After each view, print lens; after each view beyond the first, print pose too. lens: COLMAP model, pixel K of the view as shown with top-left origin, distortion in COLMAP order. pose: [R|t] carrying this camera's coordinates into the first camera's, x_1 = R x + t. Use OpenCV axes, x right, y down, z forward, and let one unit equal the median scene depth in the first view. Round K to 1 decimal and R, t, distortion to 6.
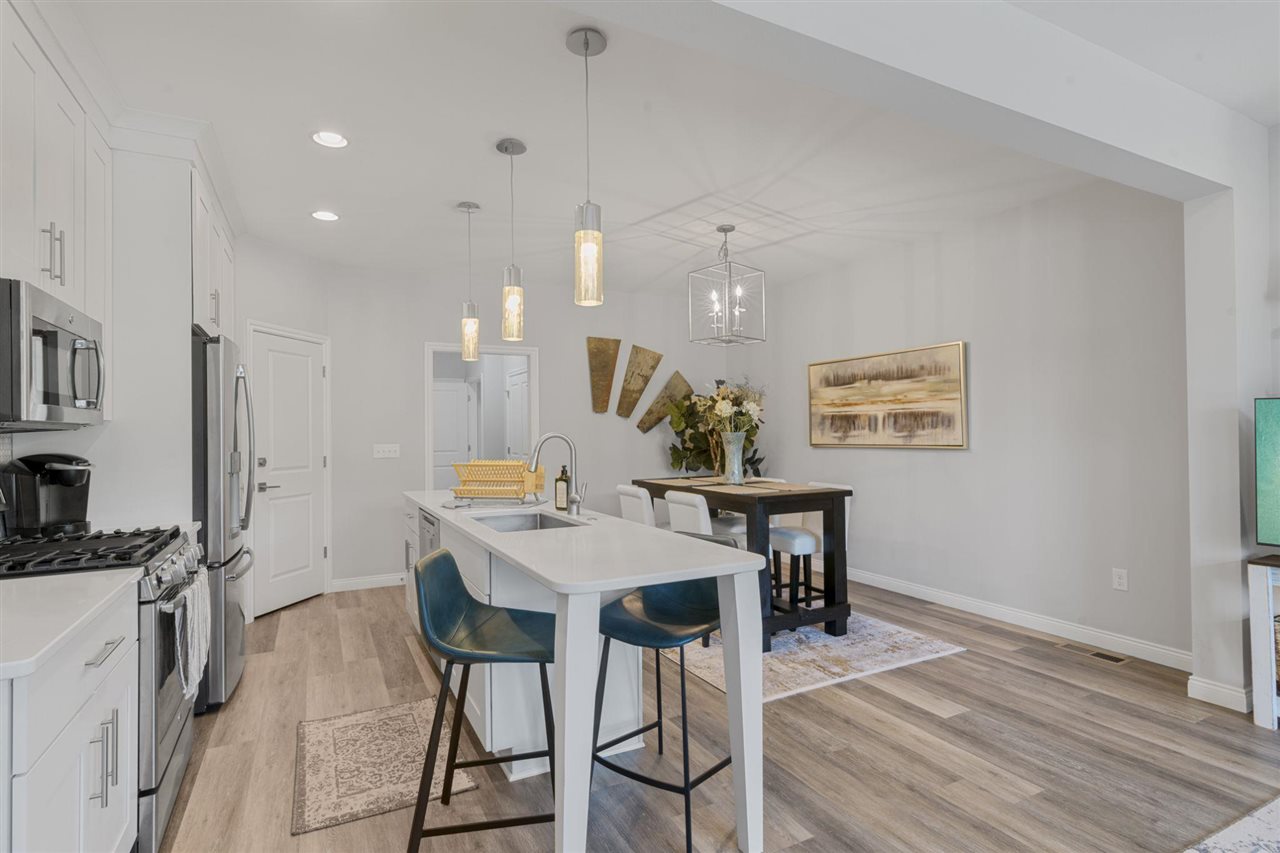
lens RADIAL K [[631.9, 0, 647.7], [0, 631.9, 424.6], [0, 0, 1]] dist [0.002865, -0.000162]
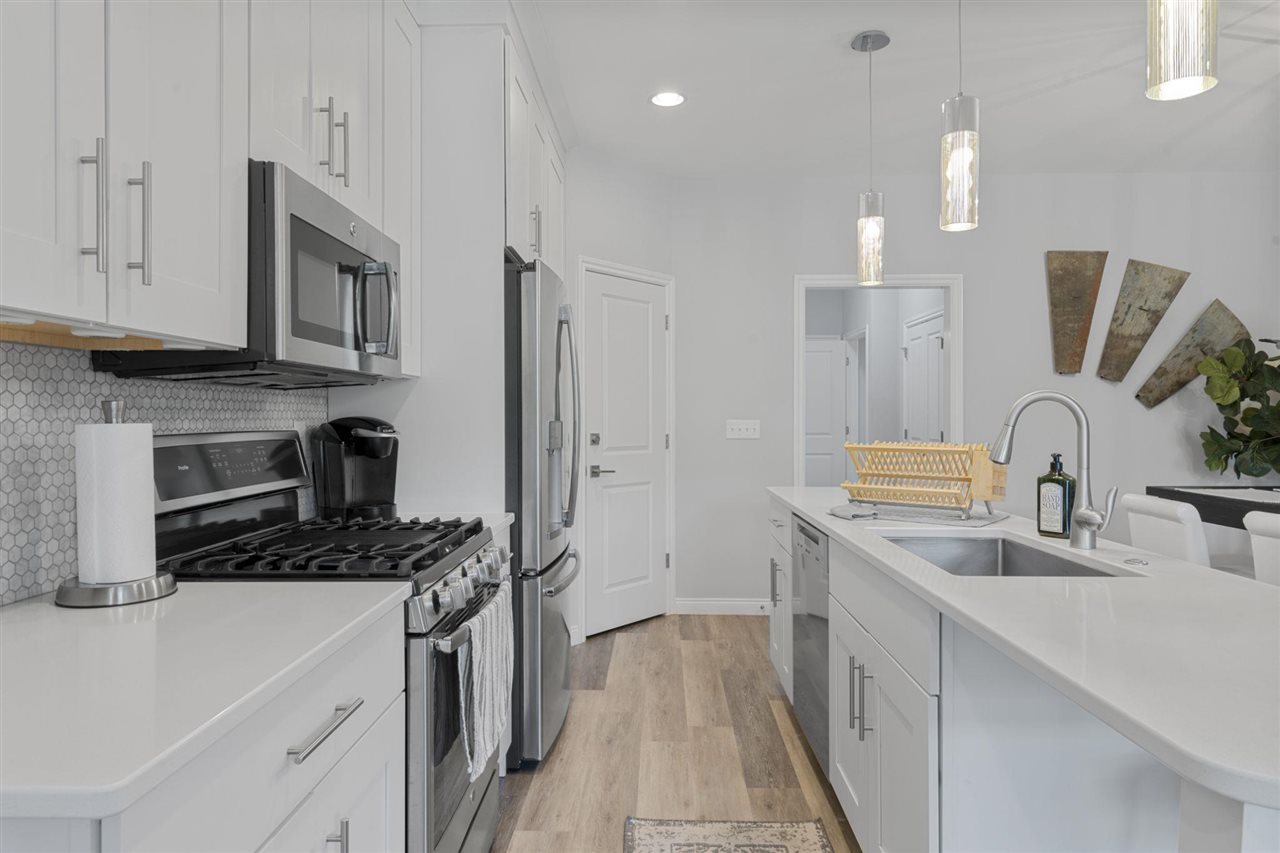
lens RADIAL K [[812.2, 0, 644.3], [0, 812.2, 418.5], [0, 0, 1]] dist [-0.001854, -0.001227]
pose [[0.874372, 0.011148, -0.485128, -0.074087], [-0.002863, 0.999837, 0.017817, 0.016576], [0.485248, -0.014190, 0.874262, 0.160312]]
